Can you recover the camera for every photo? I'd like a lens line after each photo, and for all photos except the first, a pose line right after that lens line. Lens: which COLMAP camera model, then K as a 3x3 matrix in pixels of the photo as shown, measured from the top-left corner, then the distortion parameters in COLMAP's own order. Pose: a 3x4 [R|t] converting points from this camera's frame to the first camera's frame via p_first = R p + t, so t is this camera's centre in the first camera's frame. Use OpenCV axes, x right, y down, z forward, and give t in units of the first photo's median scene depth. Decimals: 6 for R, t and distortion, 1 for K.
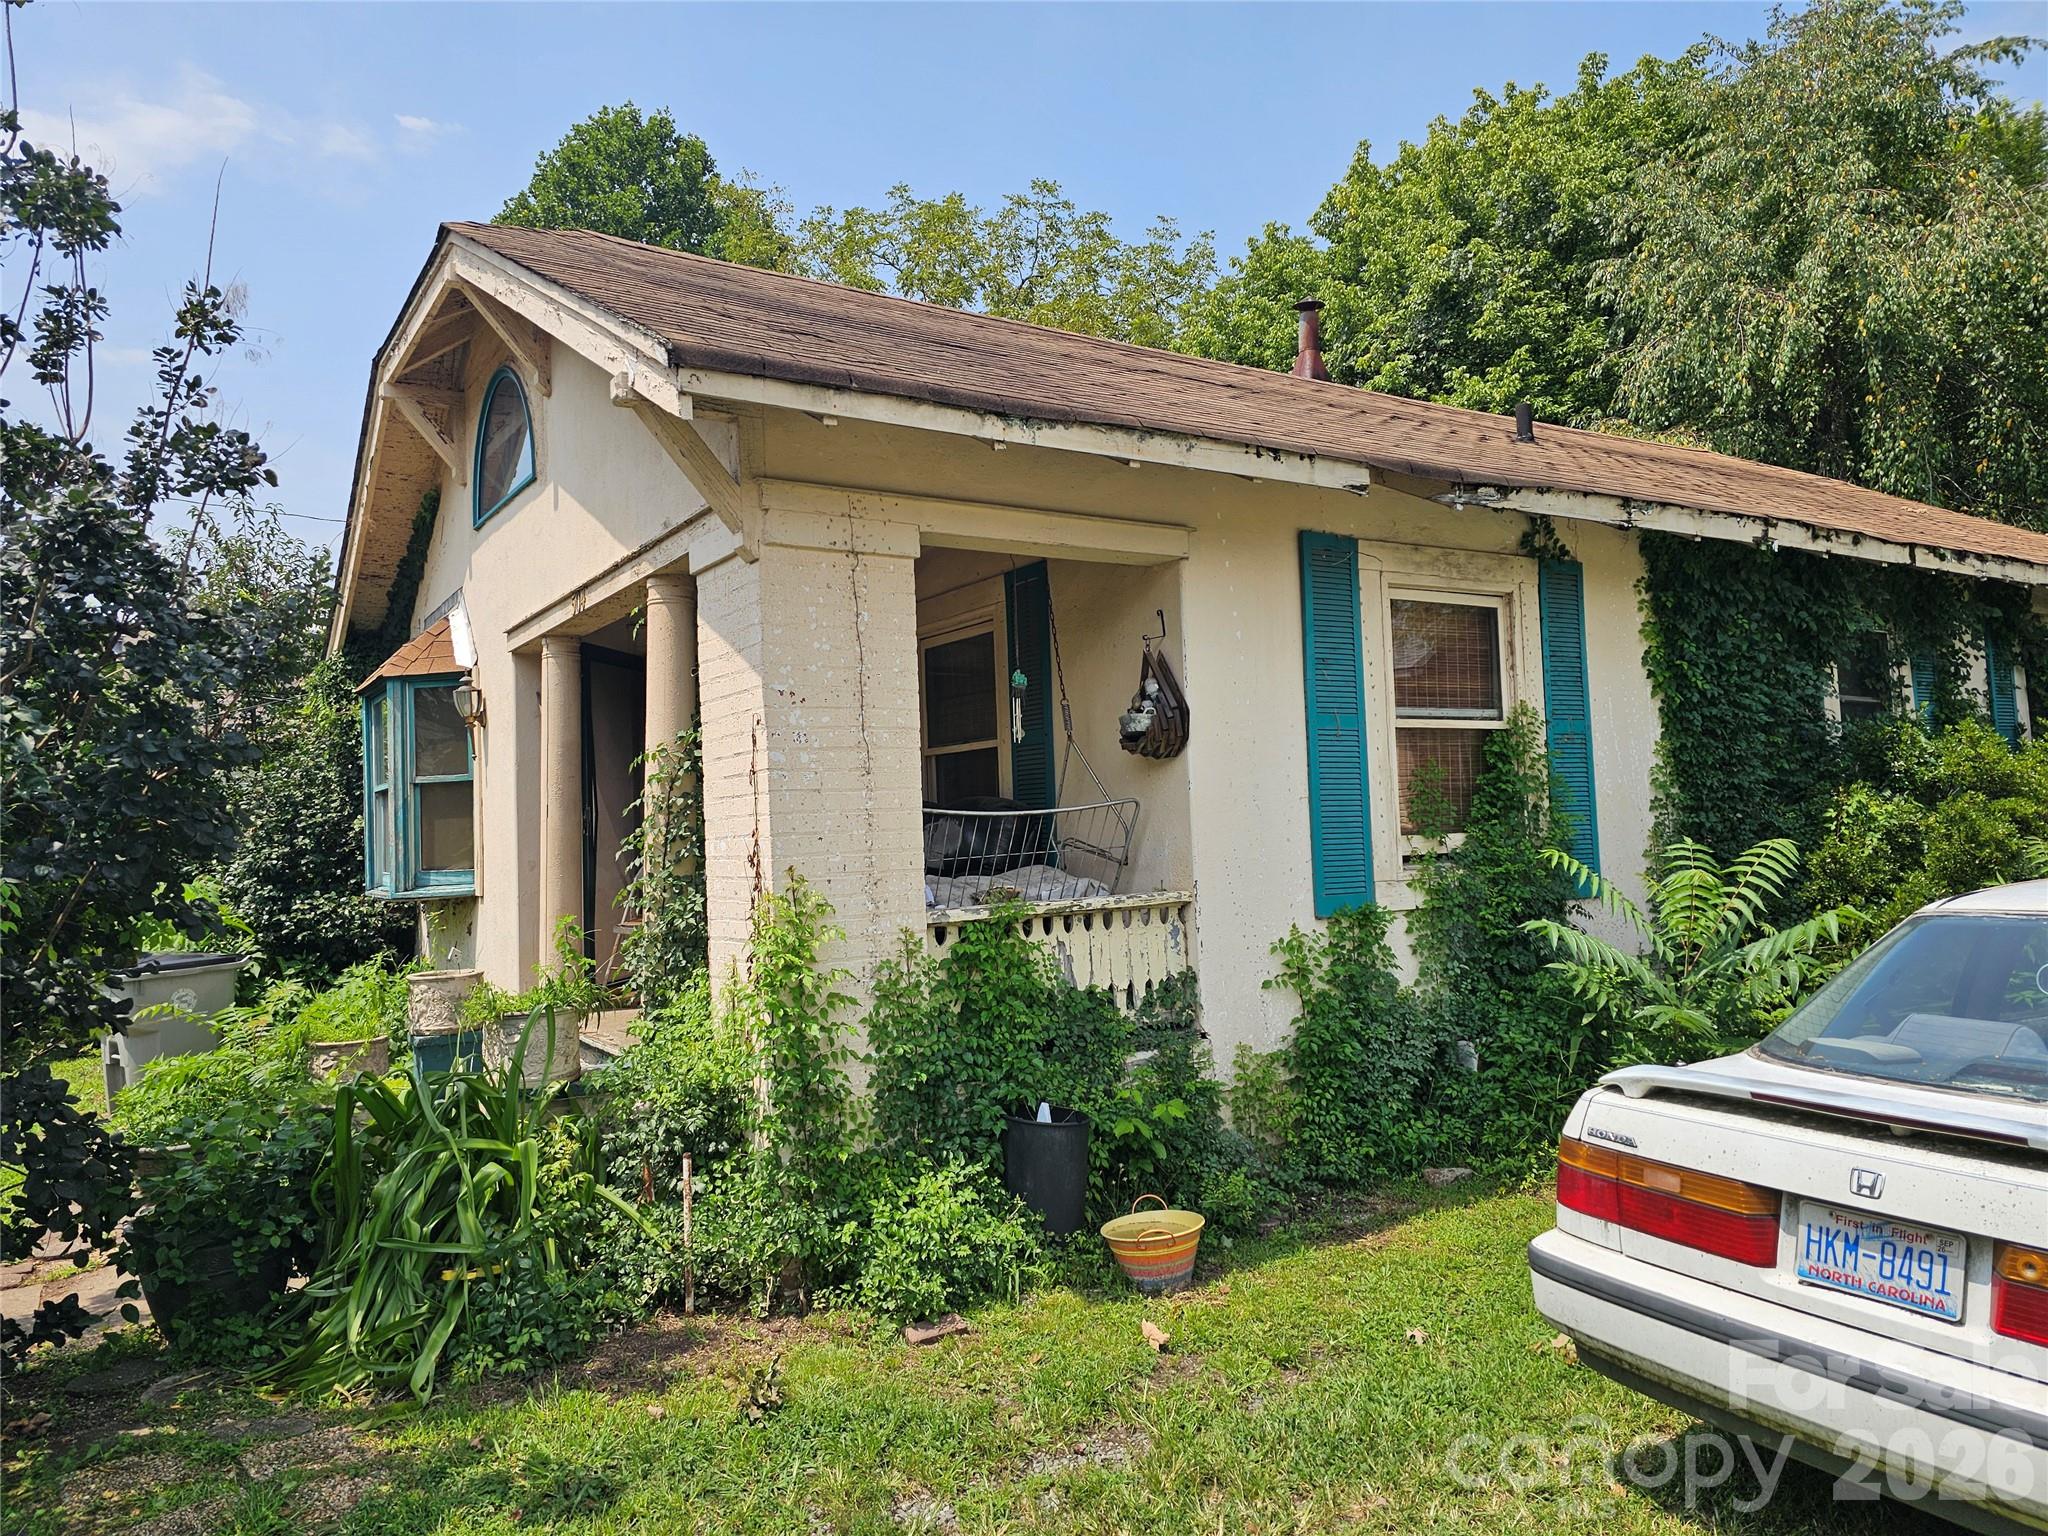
lens RADIAL K [[1393.2, 0, 1024.0], [0, 1393.2, 768.0], [0, 0, 1]] dist [-0.000395, -0.000956]
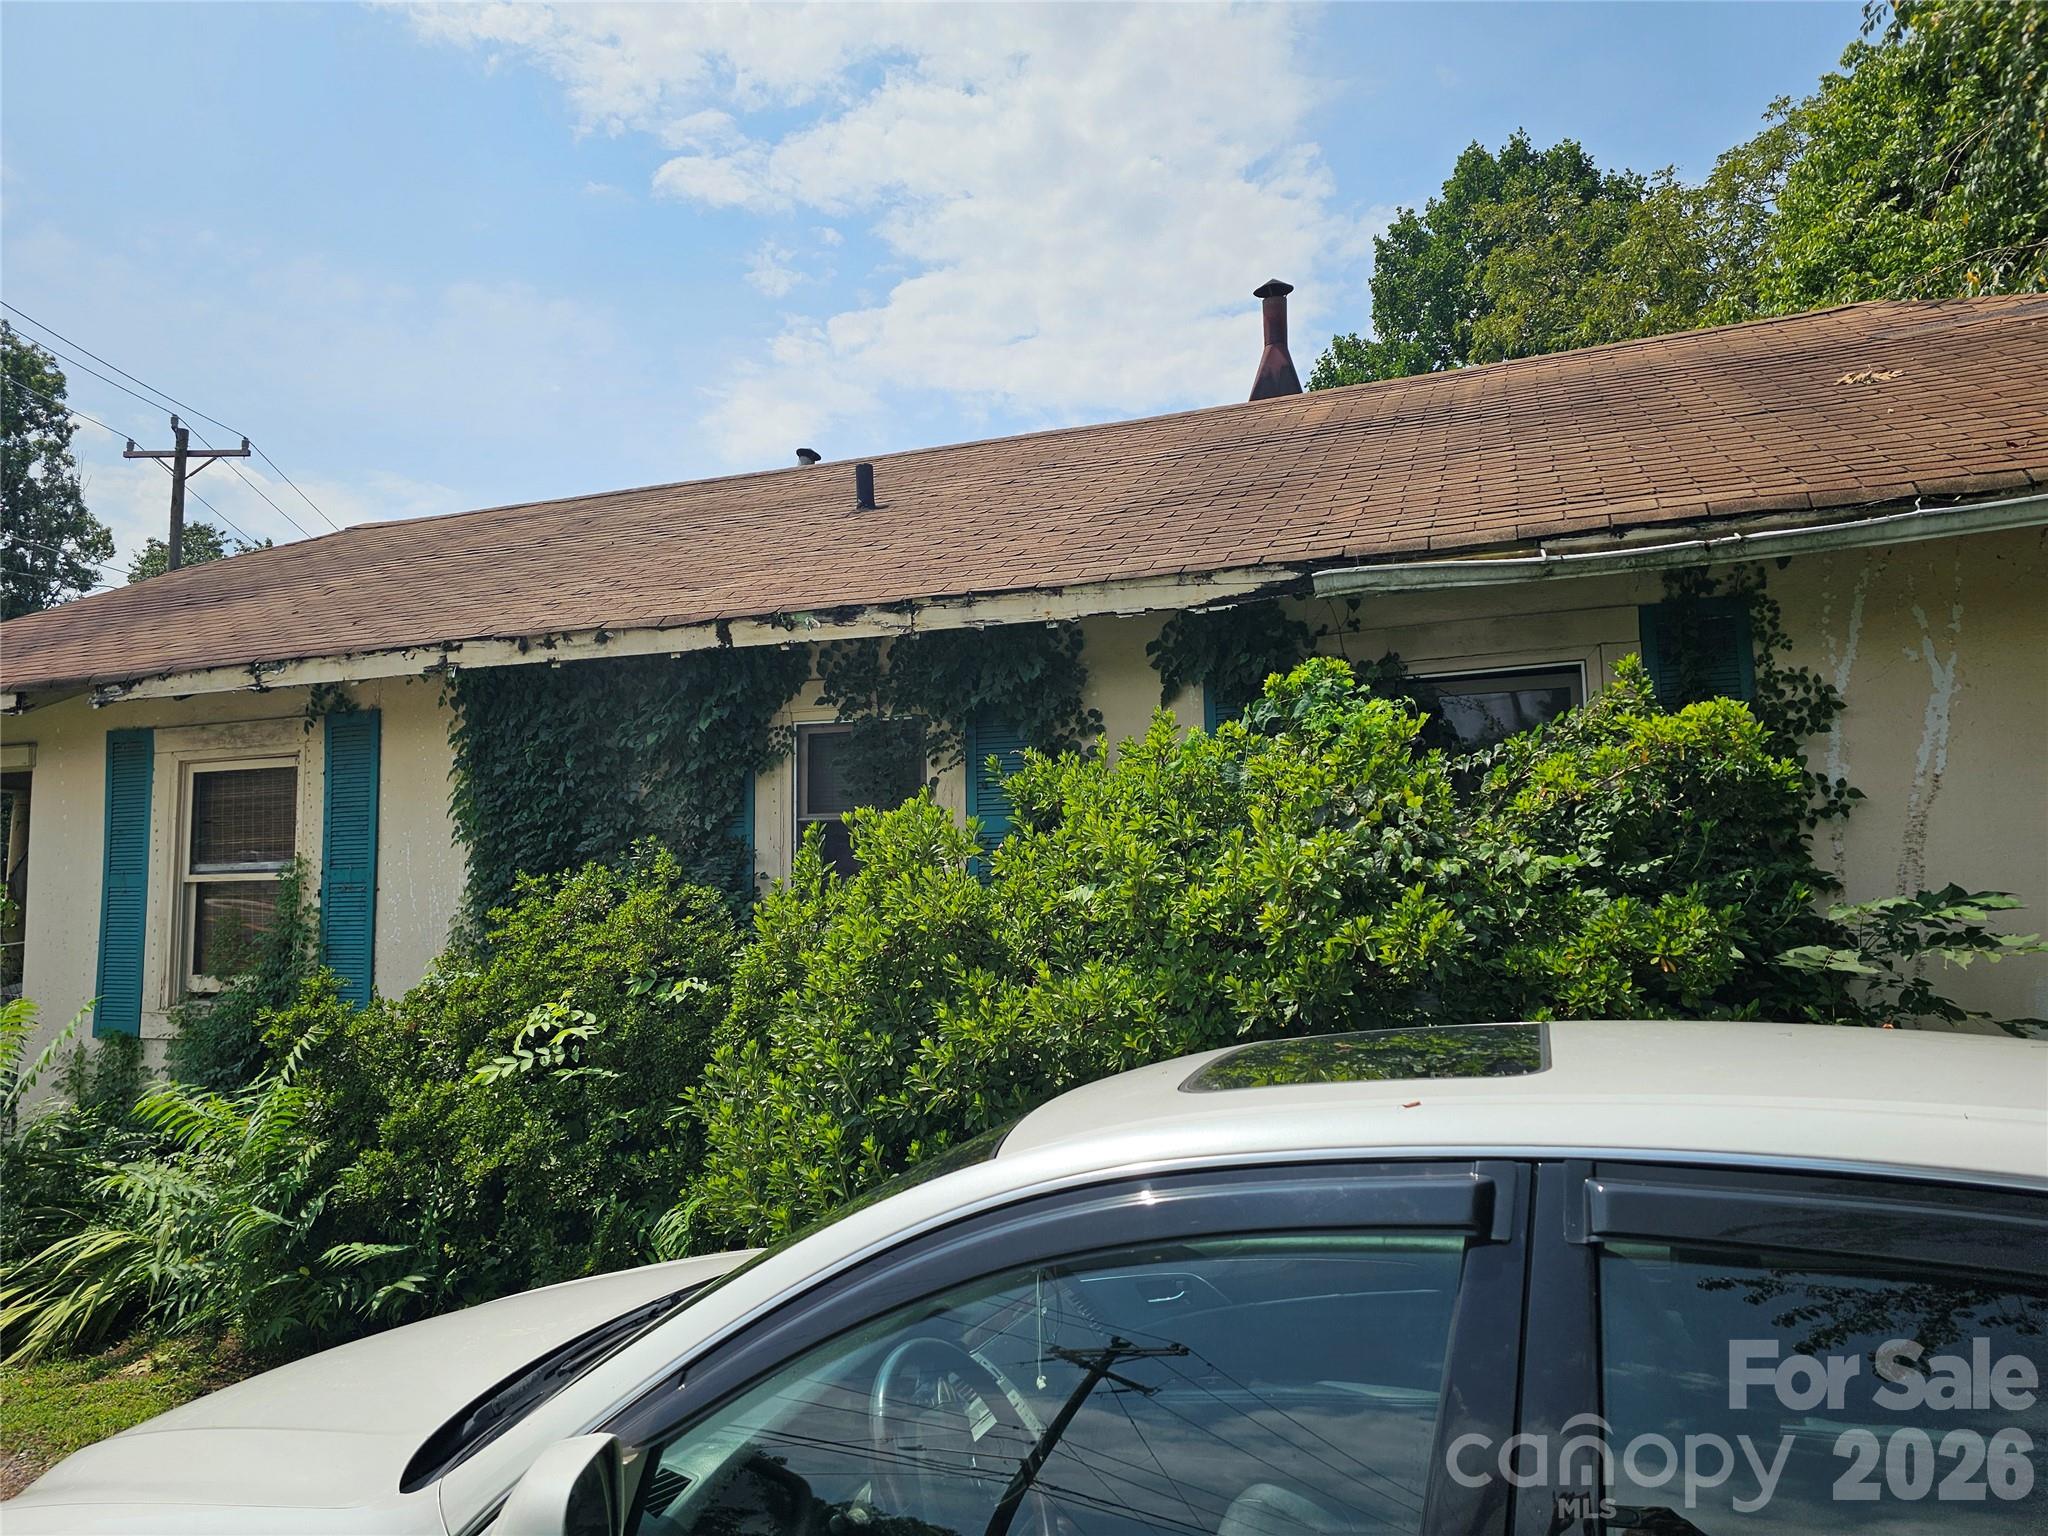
lens RADIAL K [[1393.2, 0, 1024.0], [0, 1393.2, 768.0], [0, 0, 1]] dist [-0.000395, -0.000956]
pose [[0.629720, -0.049489, -0.775245, 1.543889], [0.033384, 0.998771, -0.036641, -0.055918], [0.776105, -0.002807, 0.630598, 0.762526]]
